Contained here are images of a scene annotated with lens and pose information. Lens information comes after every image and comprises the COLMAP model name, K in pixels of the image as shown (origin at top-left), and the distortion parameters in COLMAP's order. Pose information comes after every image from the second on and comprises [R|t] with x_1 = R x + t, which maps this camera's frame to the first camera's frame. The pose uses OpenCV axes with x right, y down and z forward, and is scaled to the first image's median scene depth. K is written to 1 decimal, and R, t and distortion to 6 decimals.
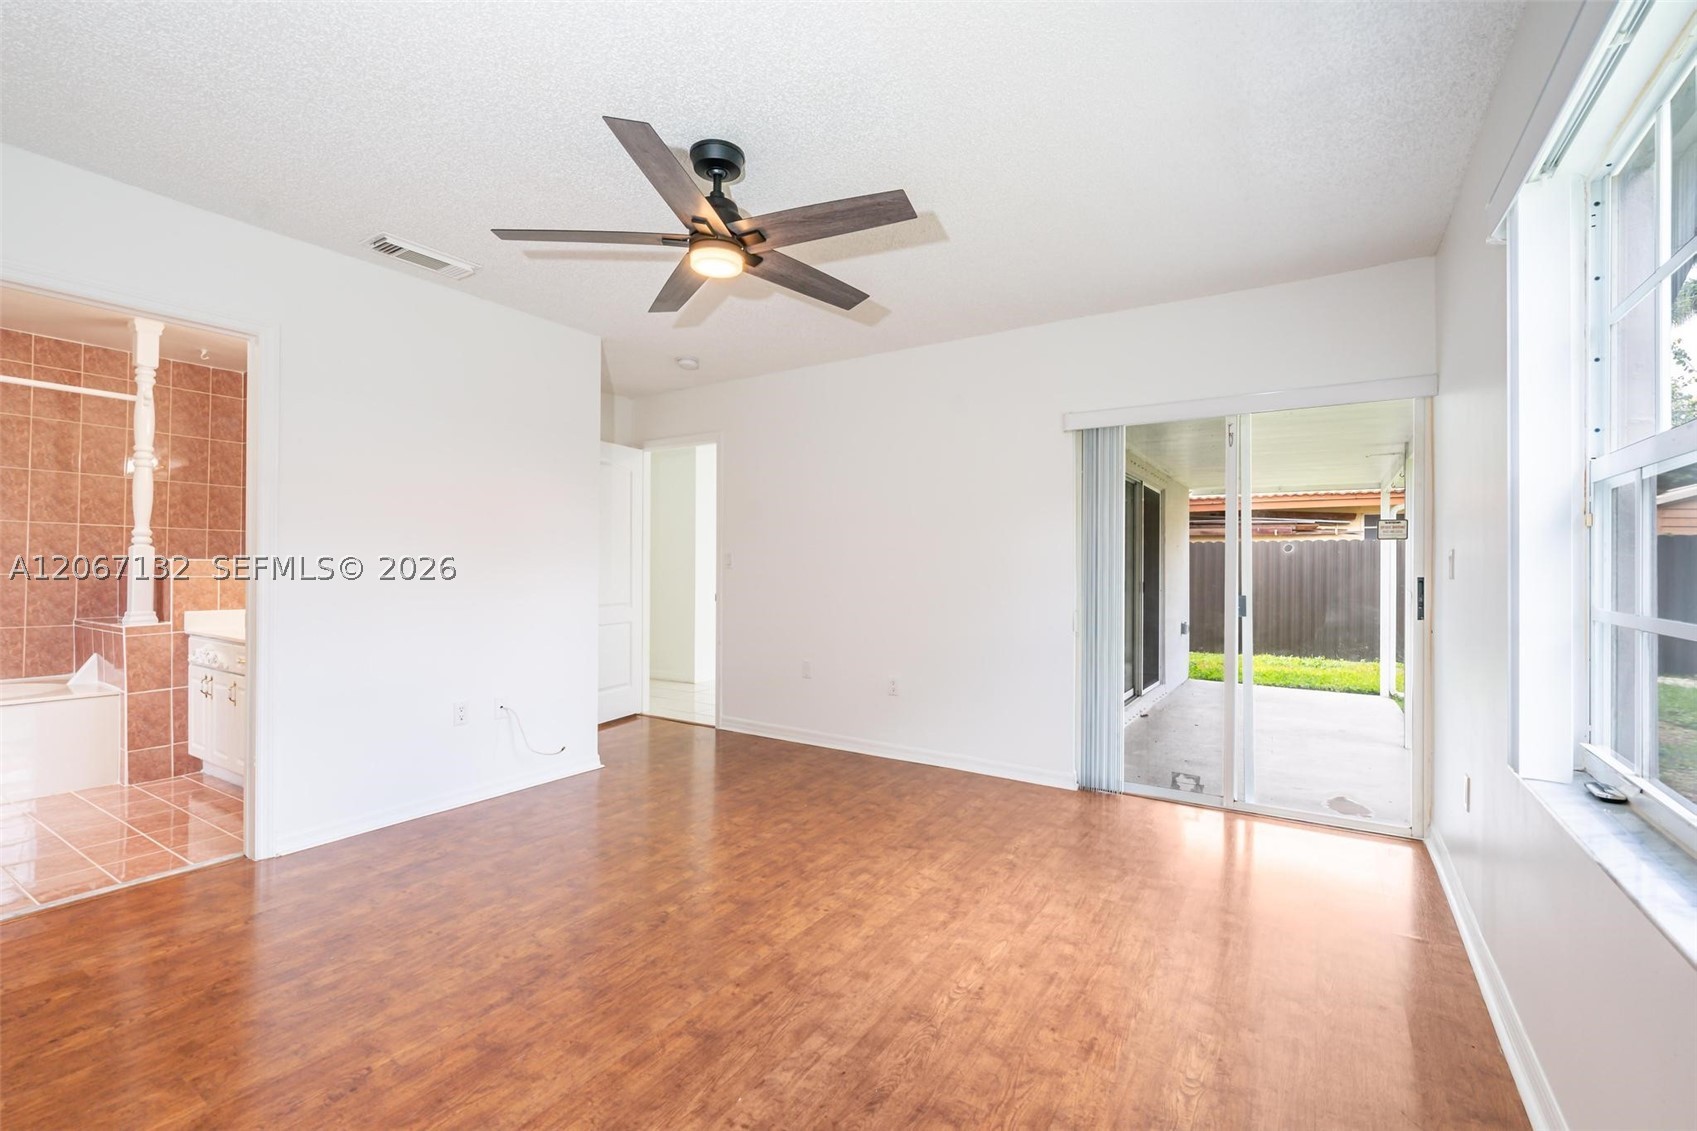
lens RADIAL K [[741.4, 0, 848.5], [0, 741.4, 565.5], [0, 0, 1]] dist [0.001942, 0.000474]
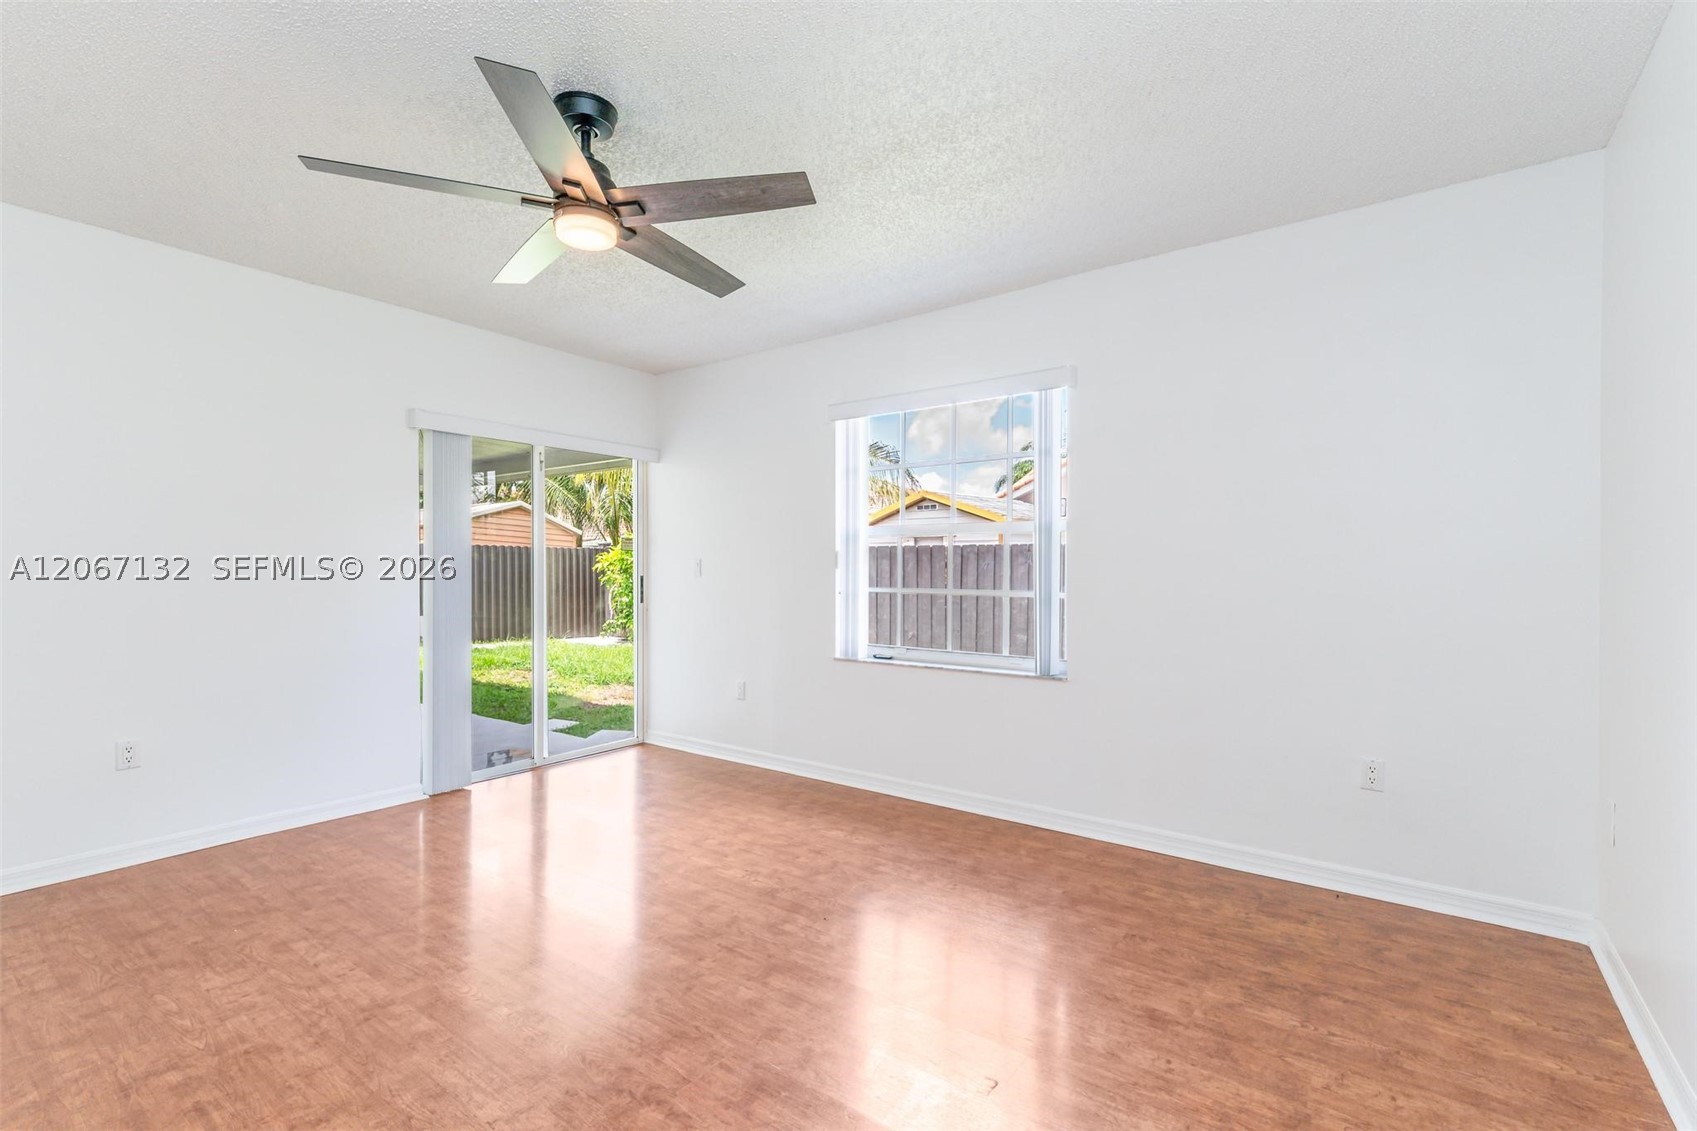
lens RADIAL K [[751.0, 0, 856.1], [0, 751.0, 578.0], [0, 0, 1]] dist [-0.000728, 0.001529]
pose [[0.054599, -0.016491, 0.998372, -1.059414], [-0.002684, 0.999858, 0.016662, -0.008843], [-0.998505, -0.003590, 0.054547, 0.620934]]
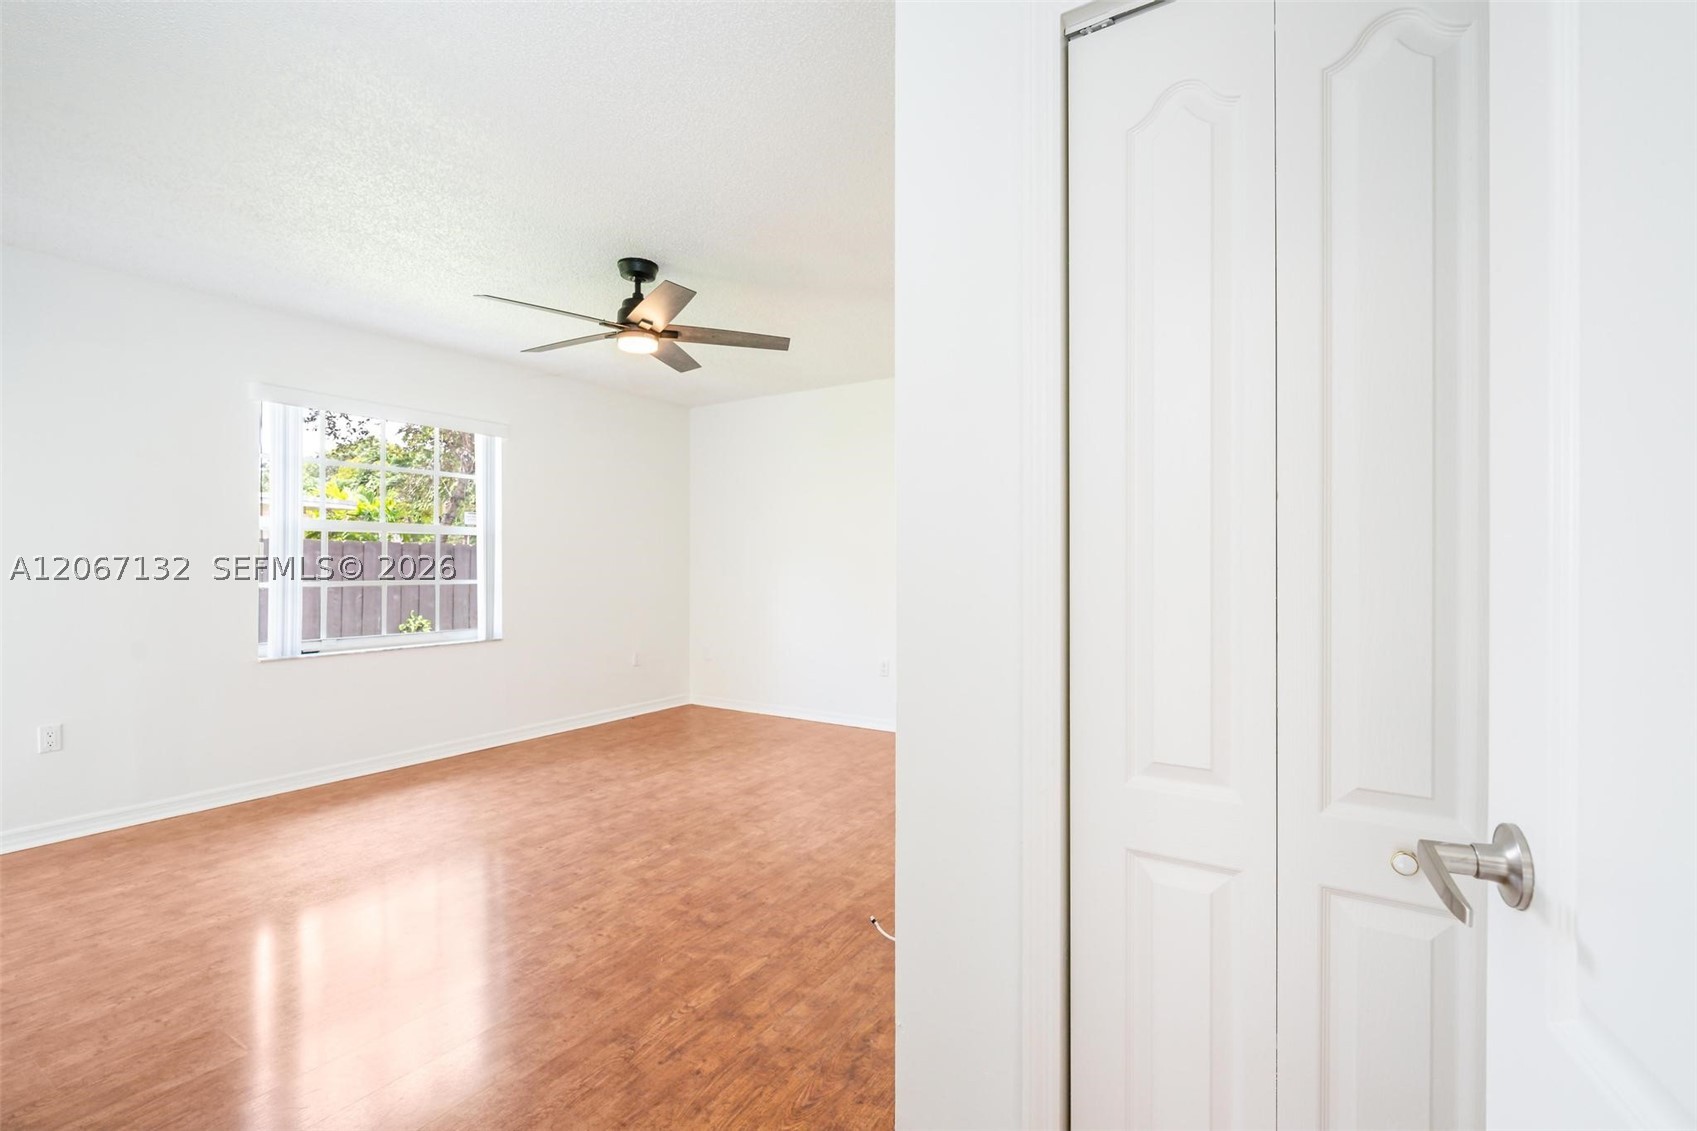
lens RADIAL K [[751.0, 0, 856.1], [0, 751.0, 578.0], [0, 0, 1]] dist [-0.000728, 0.001529]
pose [[-0.999923, -0.008337, -0.009231, -0.568182], [-0.008497, 0.999812, 0.017439, -0.007558], [0.009084, 0.017516, -0.999805, 2.369757]]
